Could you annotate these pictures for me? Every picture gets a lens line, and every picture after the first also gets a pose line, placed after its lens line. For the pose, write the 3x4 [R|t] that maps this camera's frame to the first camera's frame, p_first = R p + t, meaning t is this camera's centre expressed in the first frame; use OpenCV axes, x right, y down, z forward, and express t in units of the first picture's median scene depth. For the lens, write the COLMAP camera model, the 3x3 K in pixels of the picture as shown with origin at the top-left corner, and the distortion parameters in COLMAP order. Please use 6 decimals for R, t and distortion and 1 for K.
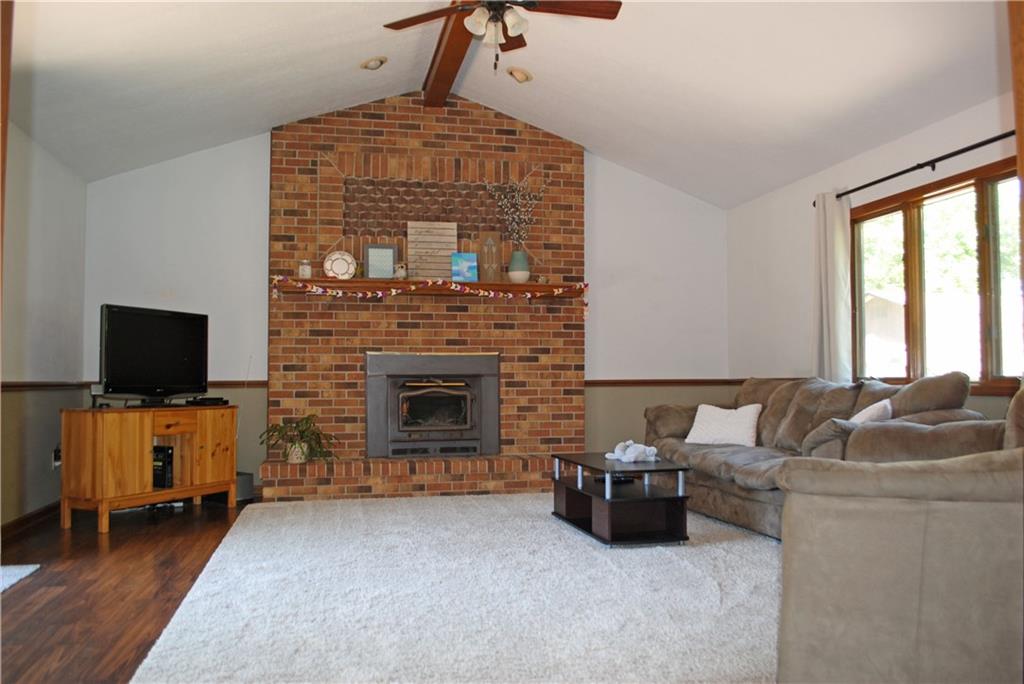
lens RADIAL K [[812.2, 0, 522.5], [0, 812.2, 346.8], [0, 0, 1]] dist [-0.083572, 0.006513]
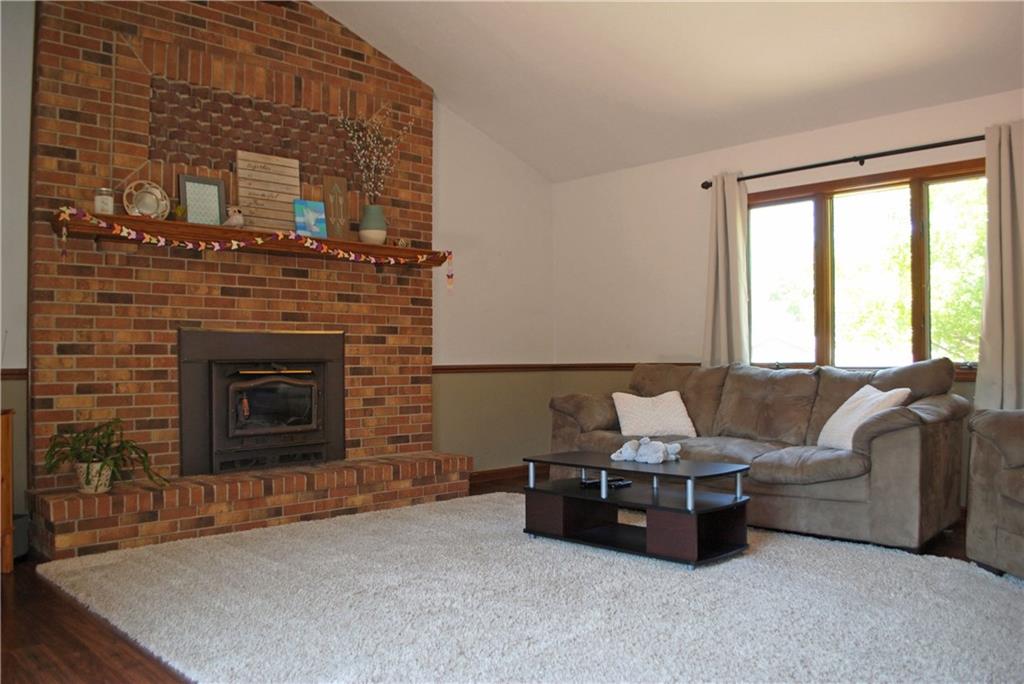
lens RADIAL K [[812.2, 0, 510.1], [0, 812.2, 344.7], [0, 0, 1]] dist [-0.083572, 0.006513]
pose [[0.850583, 0.009131, 0.525762, -0.316402], [-0.019264, 0.999719, 0.013803, 0.006371], [-0.525488, -0.021869, 0.850520, 0.253218]]
